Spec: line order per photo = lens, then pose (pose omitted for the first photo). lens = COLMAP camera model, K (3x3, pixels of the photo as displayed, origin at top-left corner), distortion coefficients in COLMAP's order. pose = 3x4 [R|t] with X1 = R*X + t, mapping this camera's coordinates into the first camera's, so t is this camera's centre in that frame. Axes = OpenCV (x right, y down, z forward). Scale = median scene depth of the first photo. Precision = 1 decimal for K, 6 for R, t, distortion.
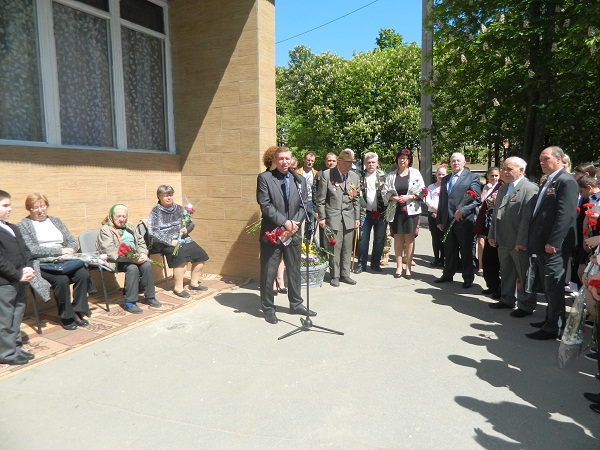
lens RADIAL K [[440.9, 0, 296.9], [0, 440.9, 226.4], [0, 0, 1]] dist [0.023710, -0.004856]
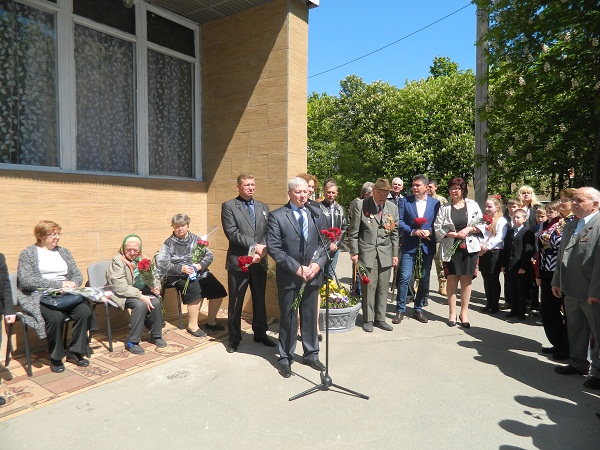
lens RADIAL K [[440.9, 0, 299.7], [0, 440.9, 226.8], [0, 0, 1]] dist [0.023710, -0.004856]
pose [[0.993769, 0.021245, -0.109417, 0.041956], [-0.027989, 0.997777, -0.060475, -0.015470], [0.107889, 0.063160, 0.992155, 0.096642]]
